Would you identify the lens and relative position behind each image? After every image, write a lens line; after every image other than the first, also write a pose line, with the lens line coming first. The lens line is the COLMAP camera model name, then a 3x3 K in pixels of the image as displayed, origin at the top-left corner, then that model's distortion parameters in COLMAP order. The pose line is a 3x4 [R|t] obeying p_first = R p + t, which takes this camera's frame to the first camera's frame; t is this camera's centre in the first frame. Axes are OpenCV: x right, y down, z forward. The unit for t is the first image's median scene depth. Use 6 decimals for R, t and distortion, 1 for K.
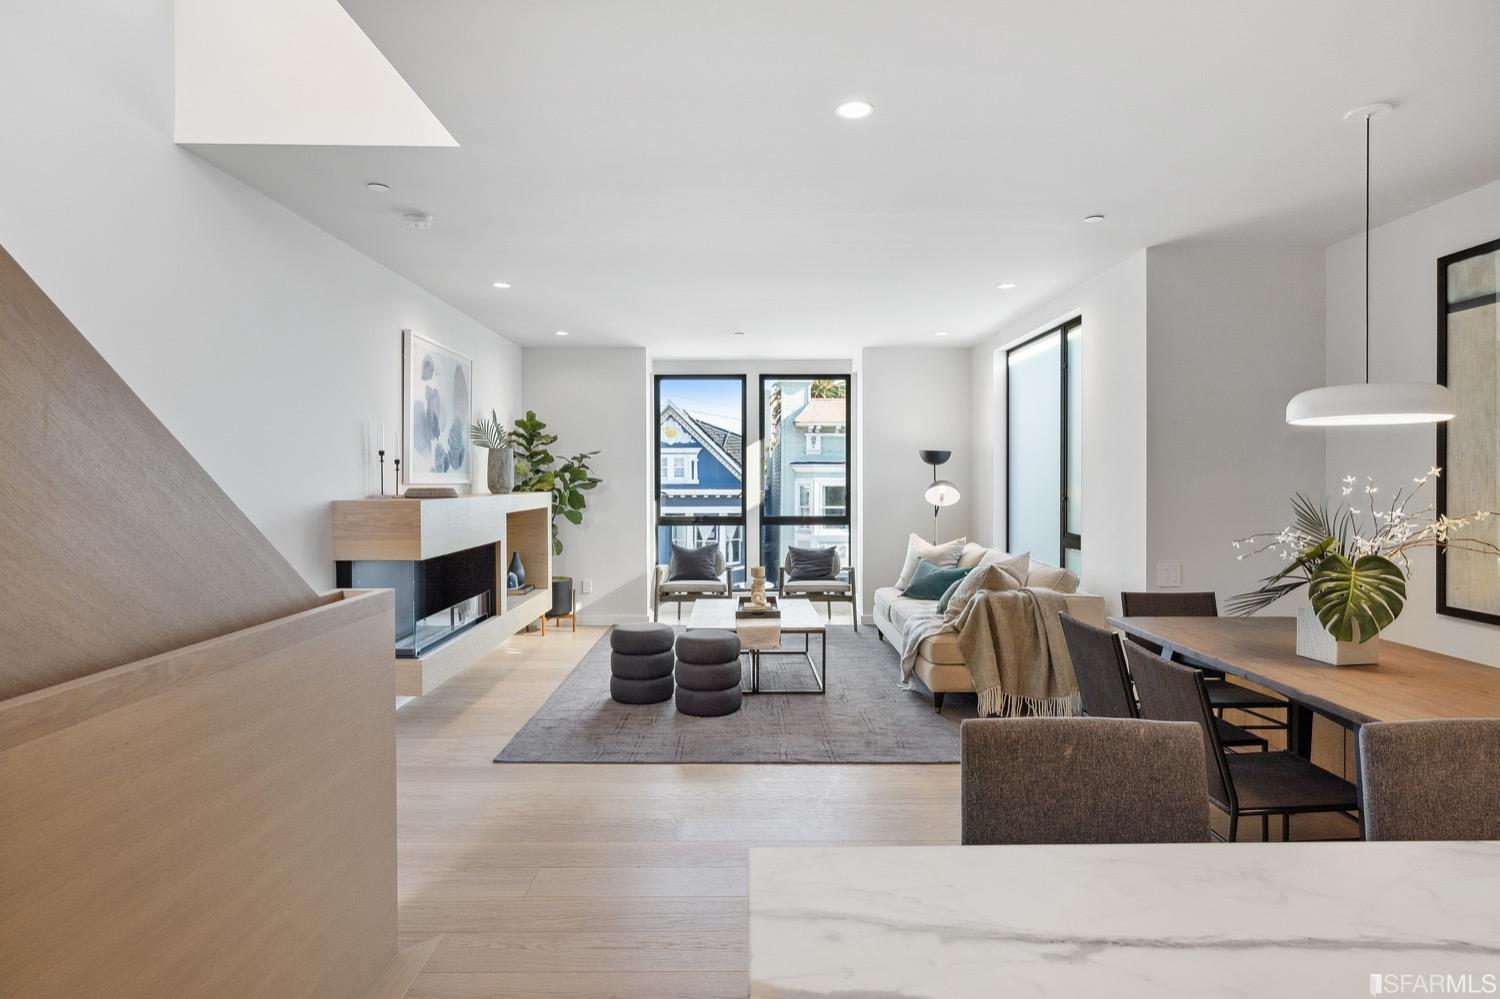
lens RADIAL K [[812.4, 0, 745.3], [0, 812.4, 490.3], [0, 0, 1]] dist [0.004802, 0.007566]
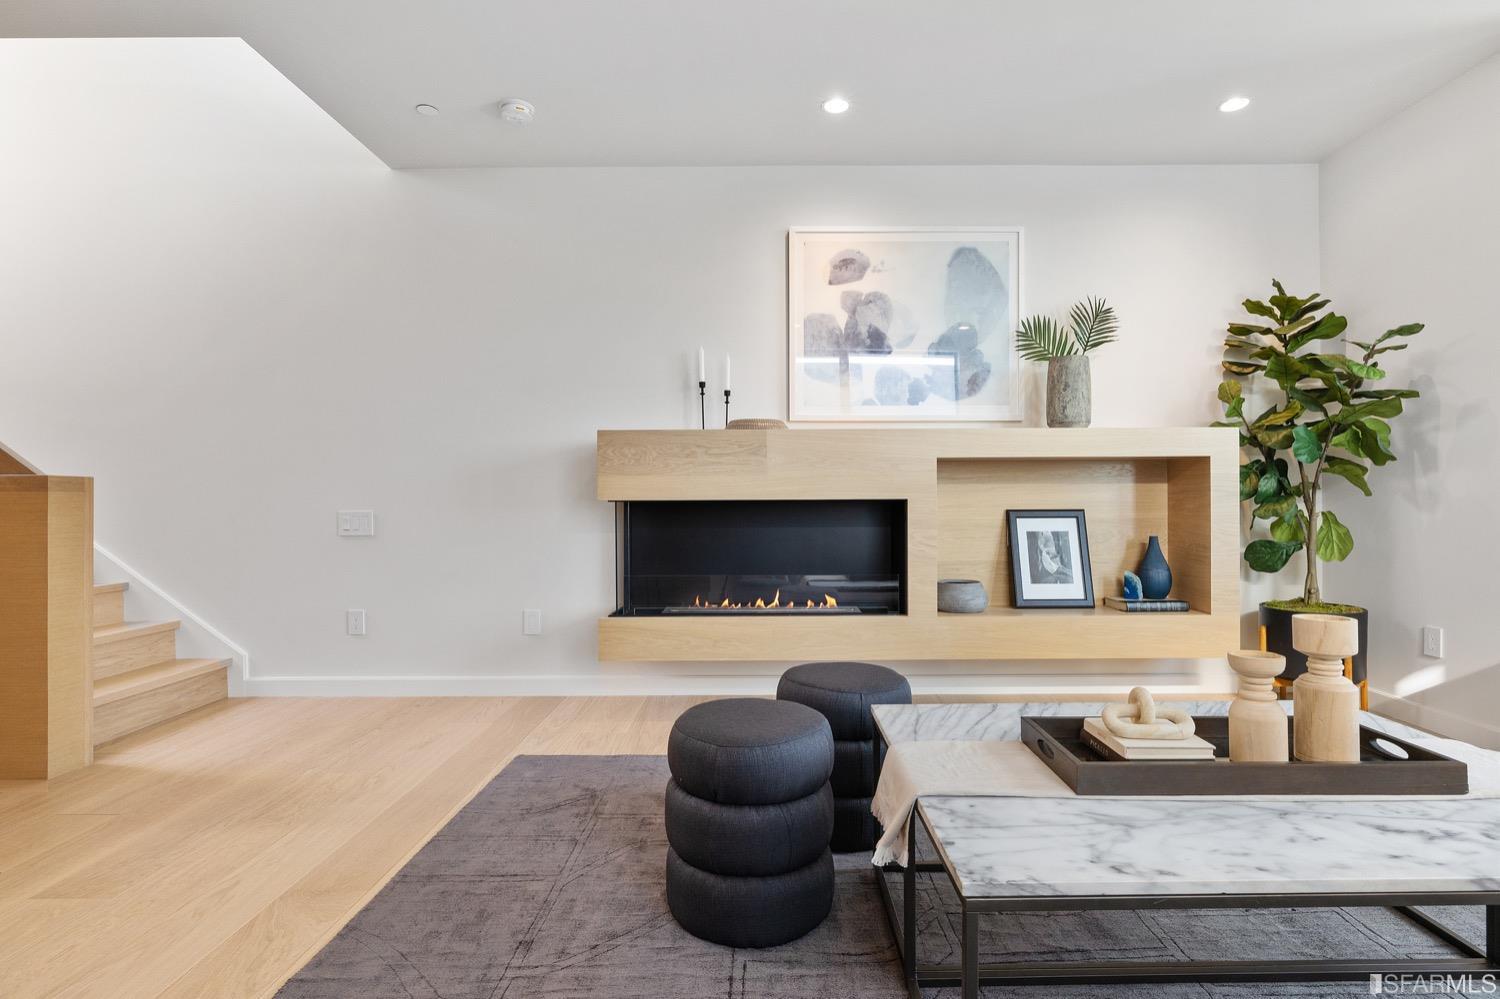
lens RADIAL K [[728.7, 0, 764.6], [0, 728.7, 500.2], [0, 0, 1]] dist [0.003020, -0.001004]
pose [[-0.001668, -0.001100, -0.999998, 0.228016], [-0.008639, 0.999962, -0.001086, 0.053349], [0.999961, 0.008637, -0.001678, 0.740030]]
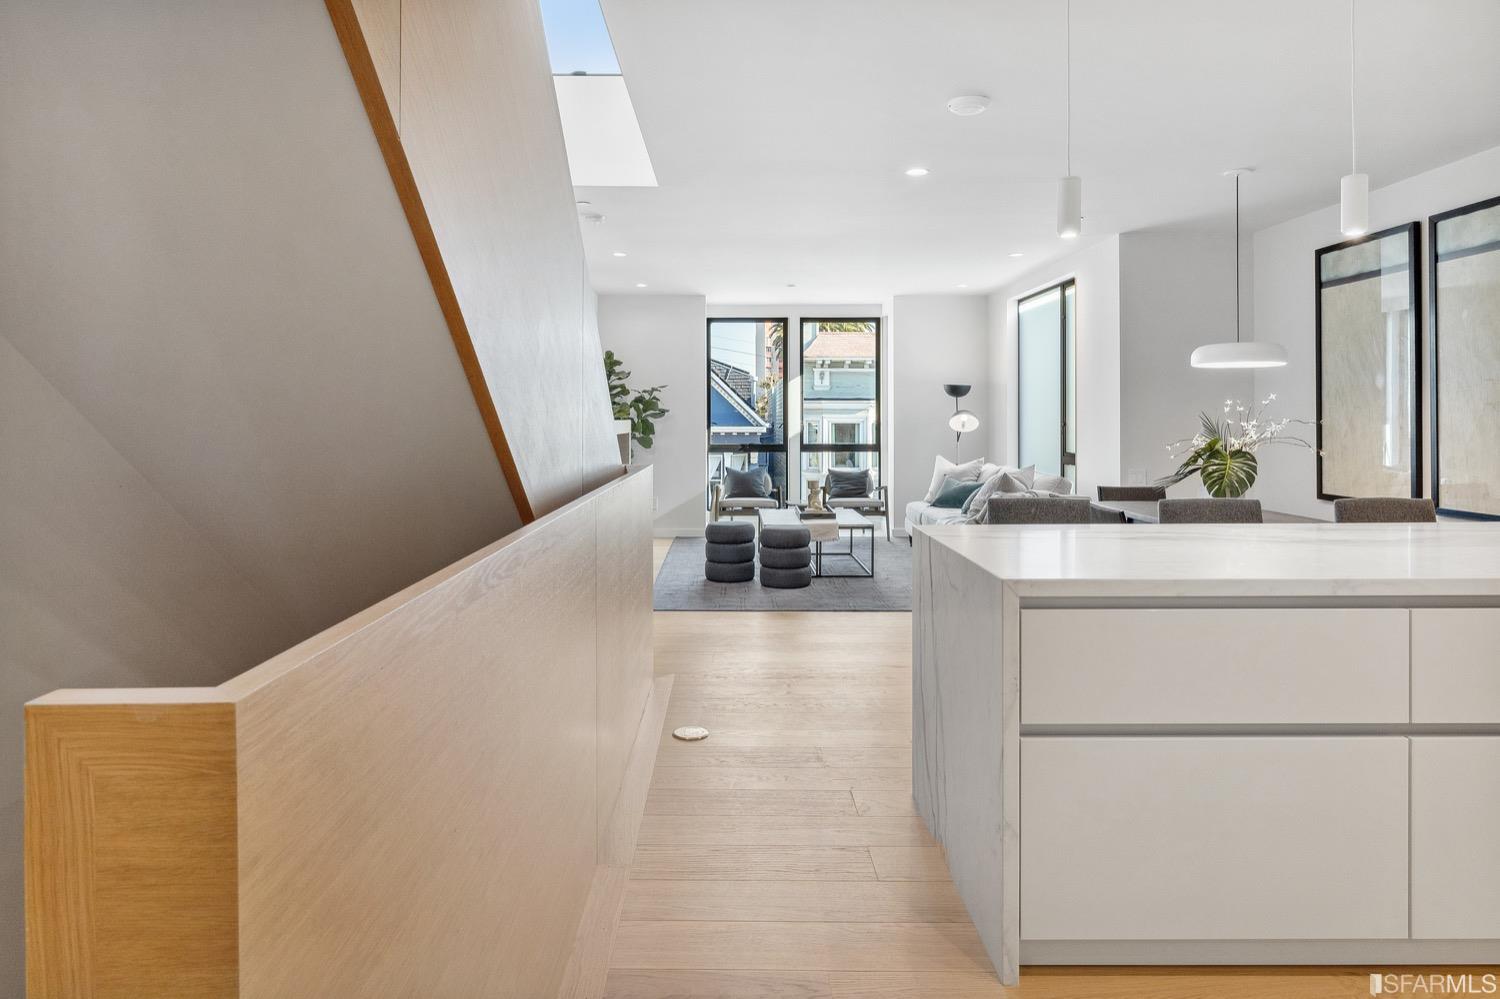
lens RADIAL K [[890.8, 0, 736.4], [0, 890.8, 415.1], [0, 0, 1]] dist [-0.003691, 0.012253]
pose [[0.999999, 0.001163, 0.001143, -0.091400], [-0.001143, 0.999860, -0.016723, 0.017337], [-0.001162, 0.016721, 0.999860, -0.302896]]
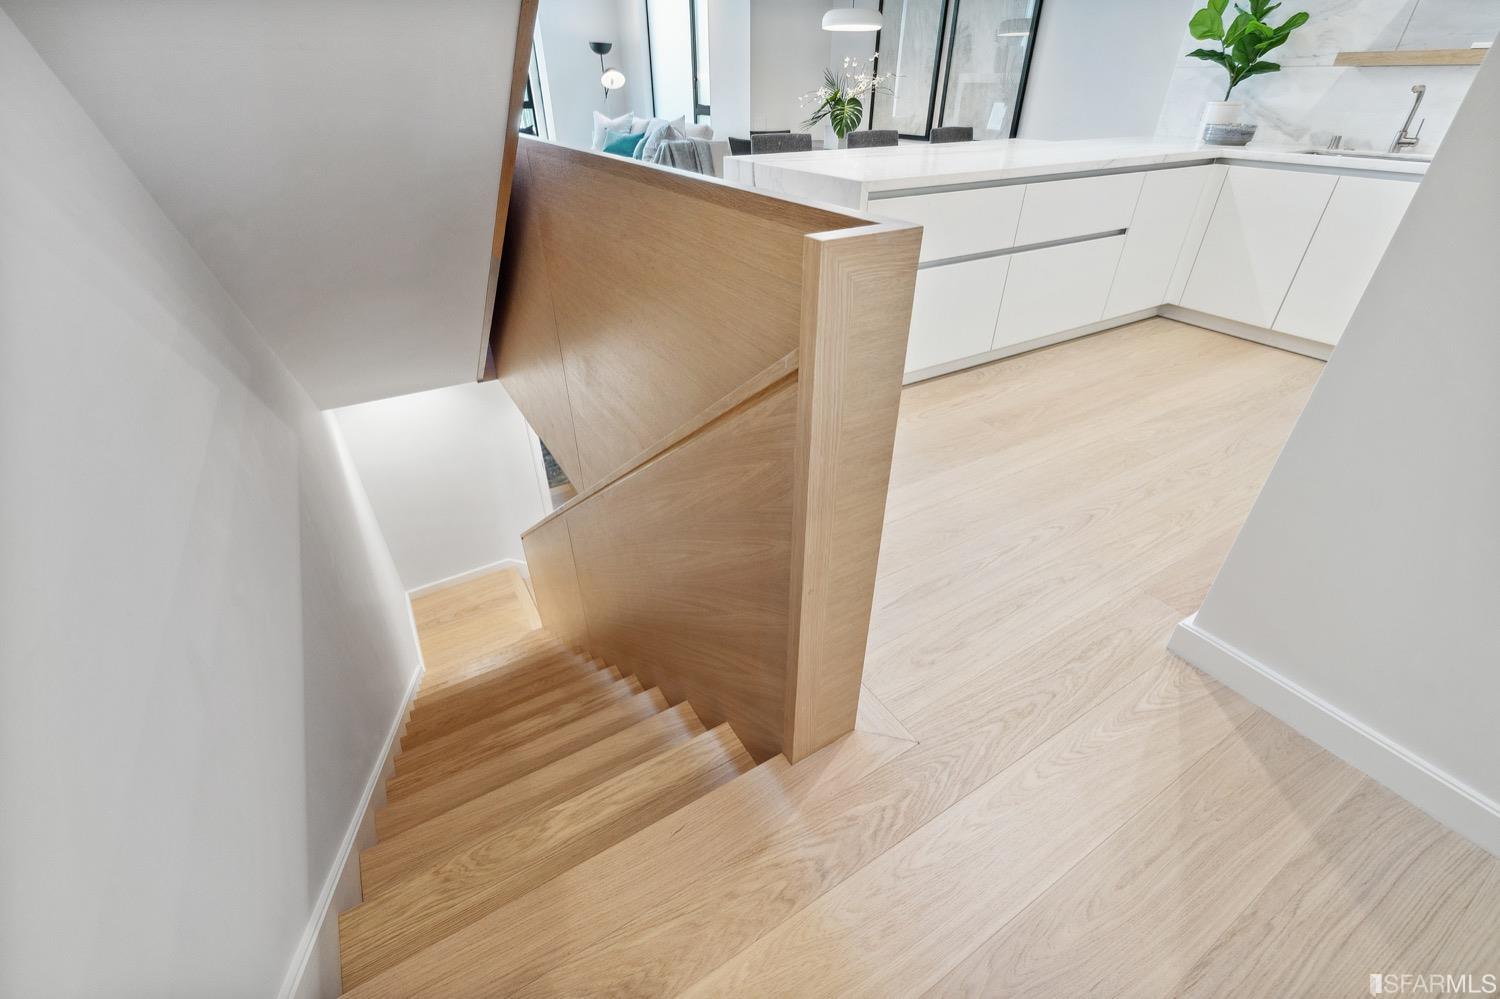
lens RADIAL K [[638.3, 0, 748.1], [0, 638.3, 489.3], [0, 0, 1]] dist [-0.001483, 0.000243]
pose [[0.856811, -0.274194, 0.436683, -0.253600], [0.002794, 0.849348, 0.527825, 0.027563], [-0.515623, -0.451026, 0.728497, -0.293463]]
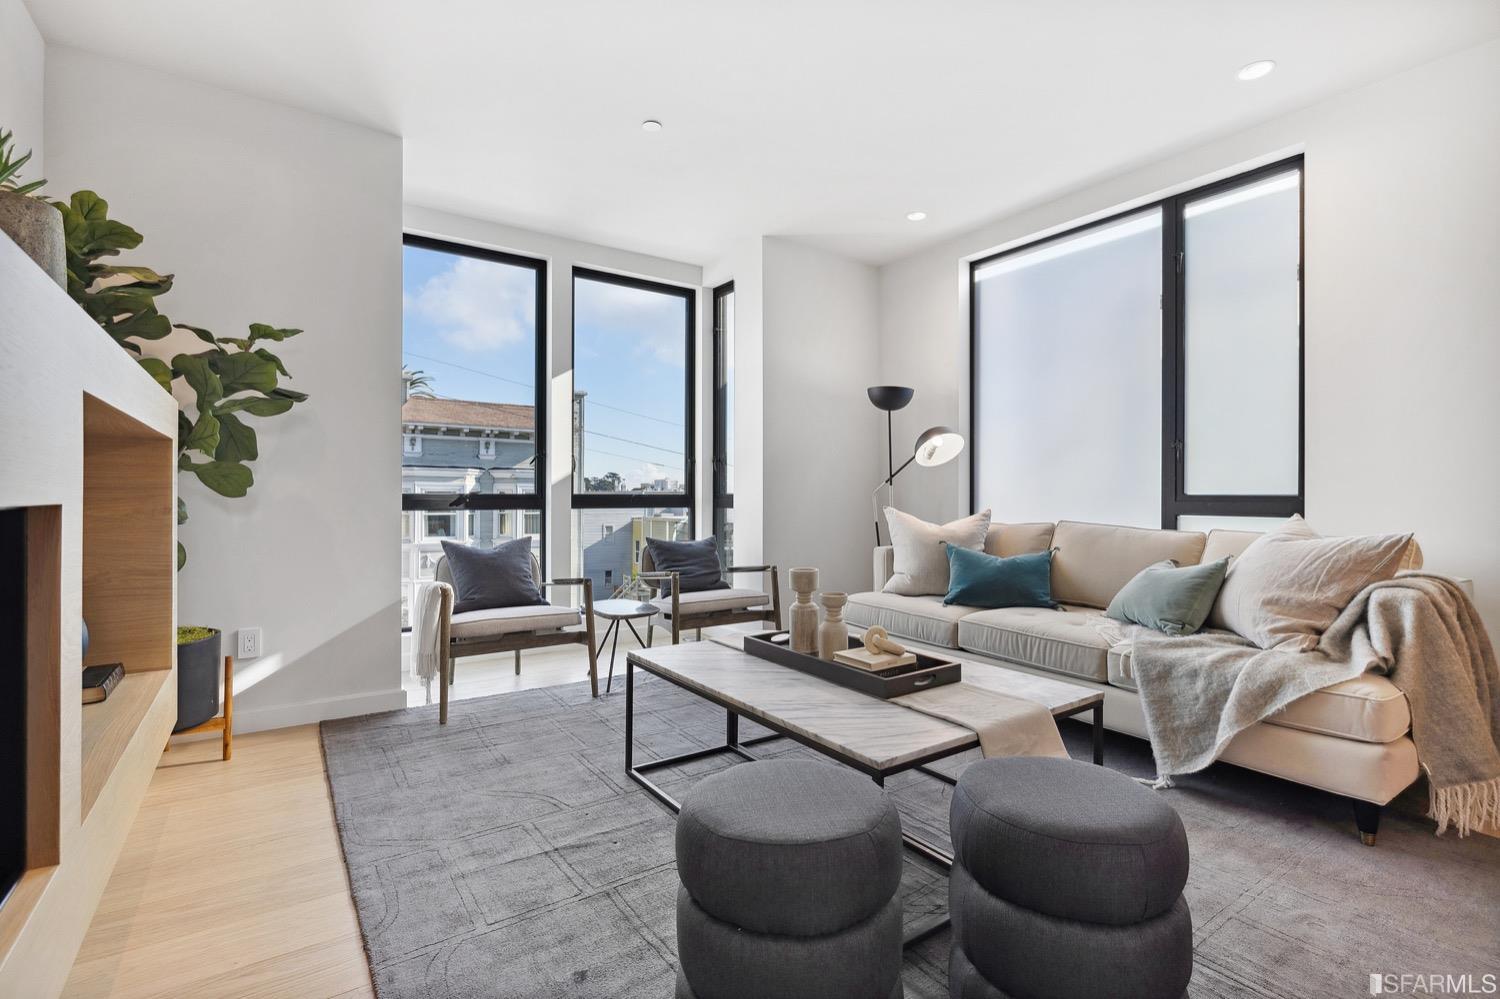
lens RADIAL K [[711.7, 0, 758.5], [0, 711.7, 491.9], [0, 0, 1]] dist [0.001639, 0.003796]
pose [[0.824835, 0.008022, 0.565316, -0.214663], [0.003710, 0.999801, -0.019601, 0.052529], [-0.565361, 0.018265, 0.824642, 0.611615]]
